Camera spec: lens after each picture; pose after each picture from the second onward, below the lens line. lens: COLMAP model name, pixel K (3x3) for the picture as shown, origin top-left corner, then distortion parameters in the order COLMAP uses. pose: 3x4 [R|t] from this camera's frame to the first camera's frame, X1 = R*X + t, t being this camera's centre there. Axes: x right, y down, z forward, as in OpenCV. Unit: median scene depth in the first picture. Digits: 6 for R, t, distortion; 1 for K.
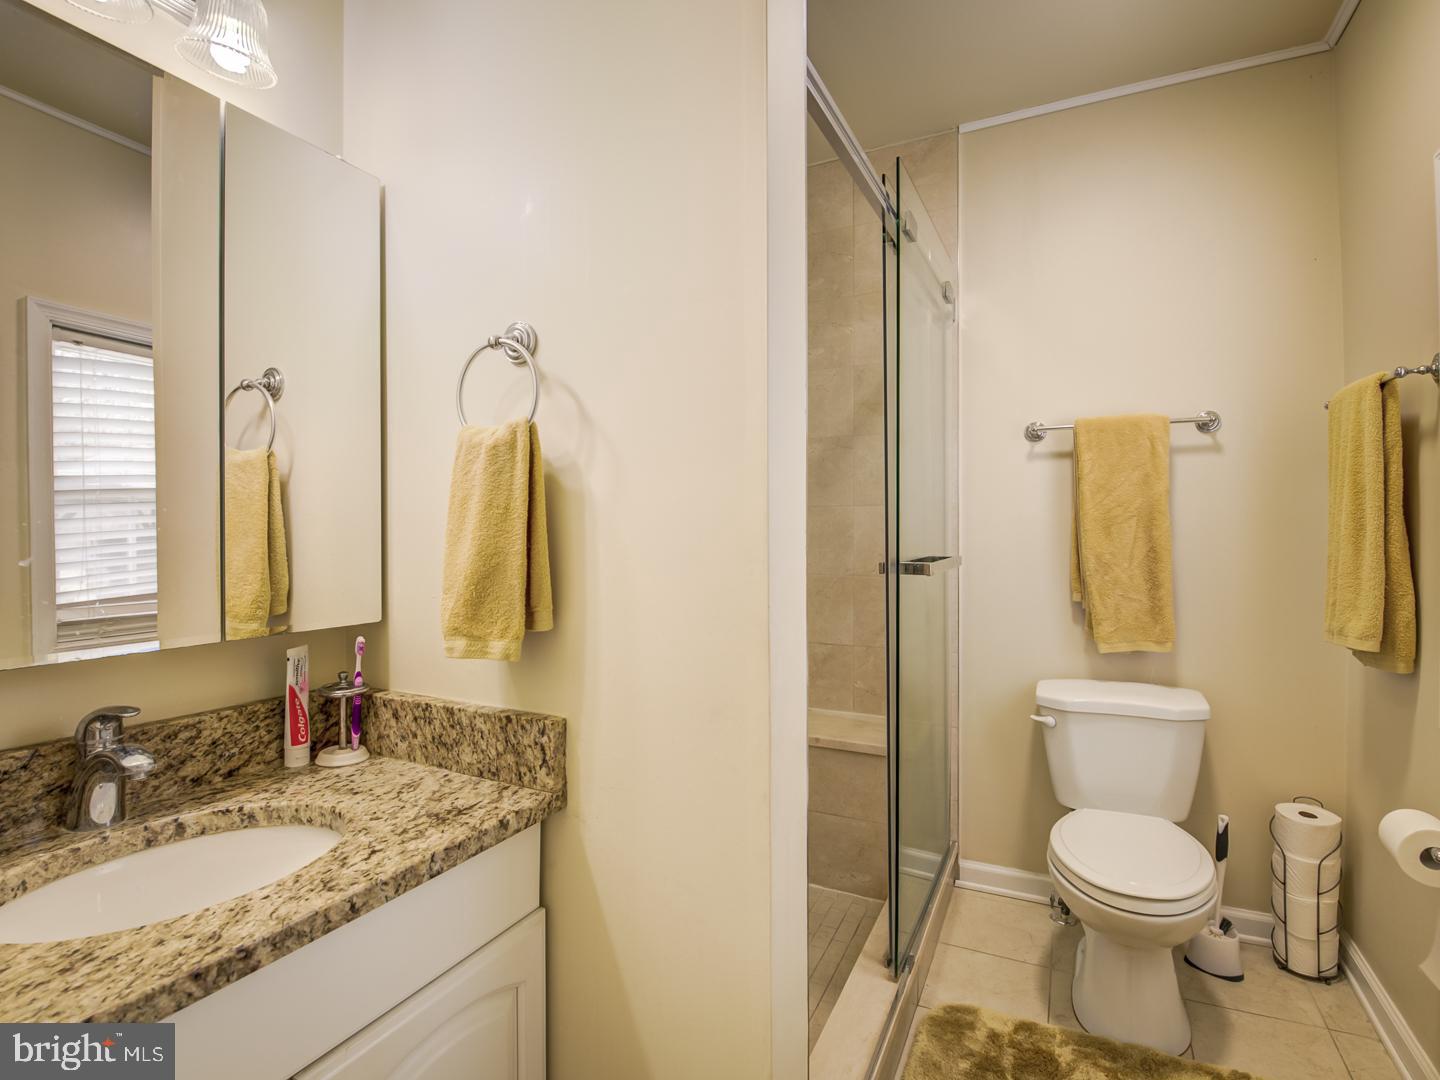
lens RADIAL K [[707.3, 0, 713.0], [0, 707.3, 524.0], [0, 0, 1]] dist [-0.002524, -0.011730]
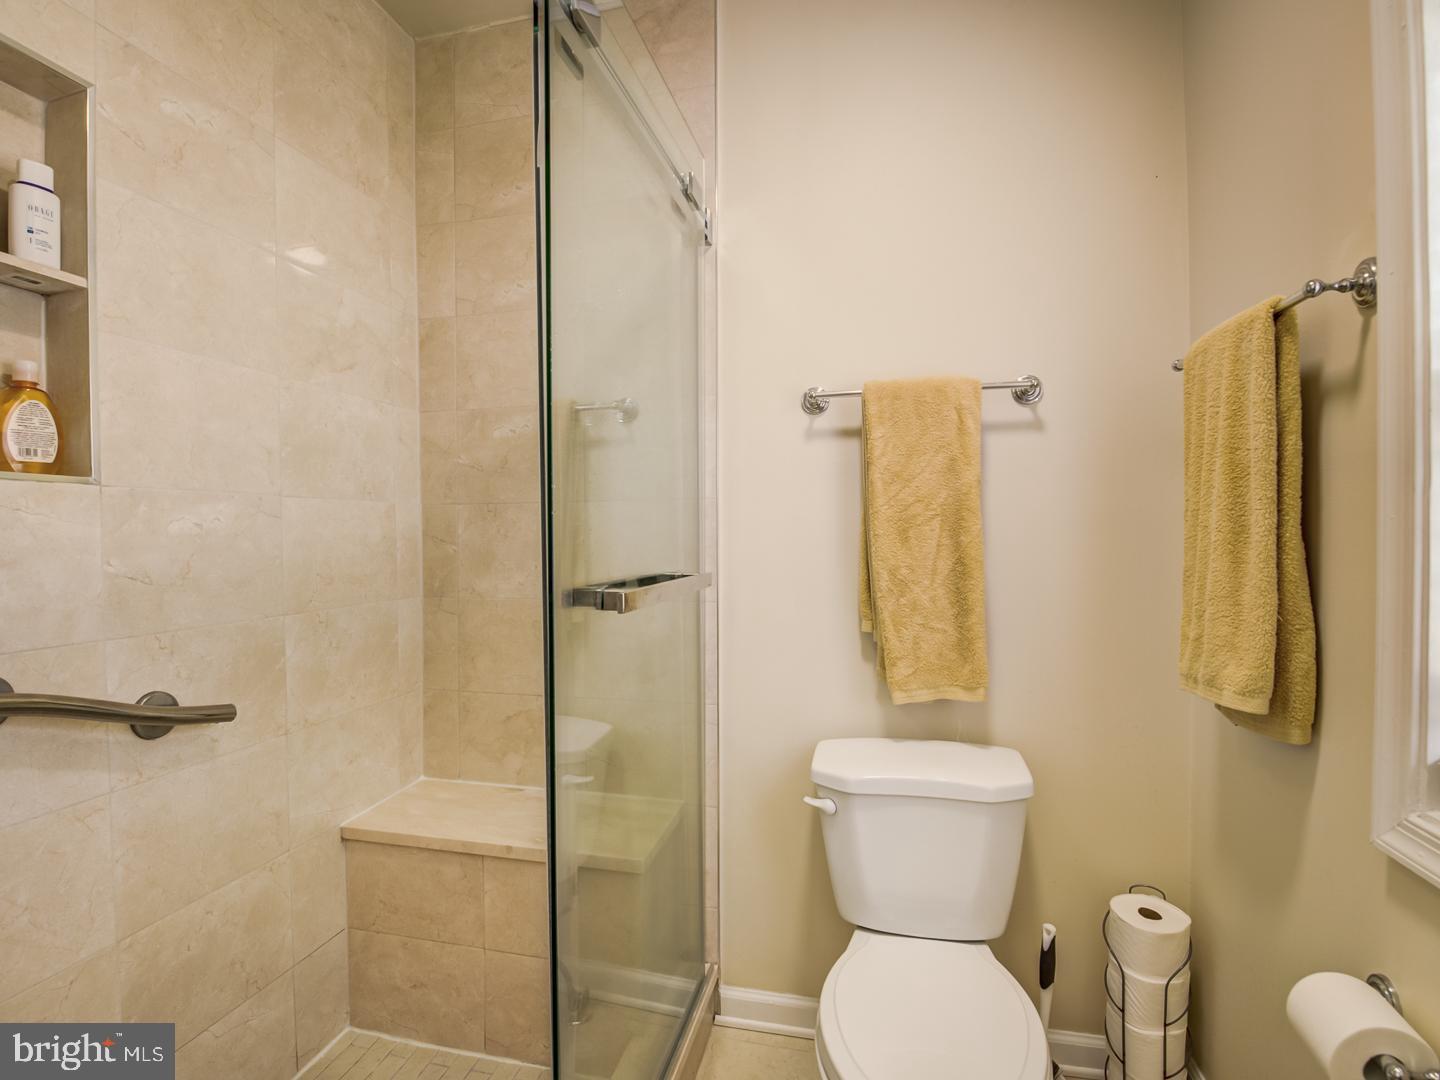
lens RADIAL K [[707.3, 0, 713.0], [0, 707.3, 524.0], [0, 0, 1]] dist [-0.002524, -0.011730]
pose [[0.973715, 0.005028, 0.227714, 0.208919], [-0.002710, 0.999941, -0.010490, 0.006196], [-0.227754, 0.009597, 0.973671, 0.348118]]
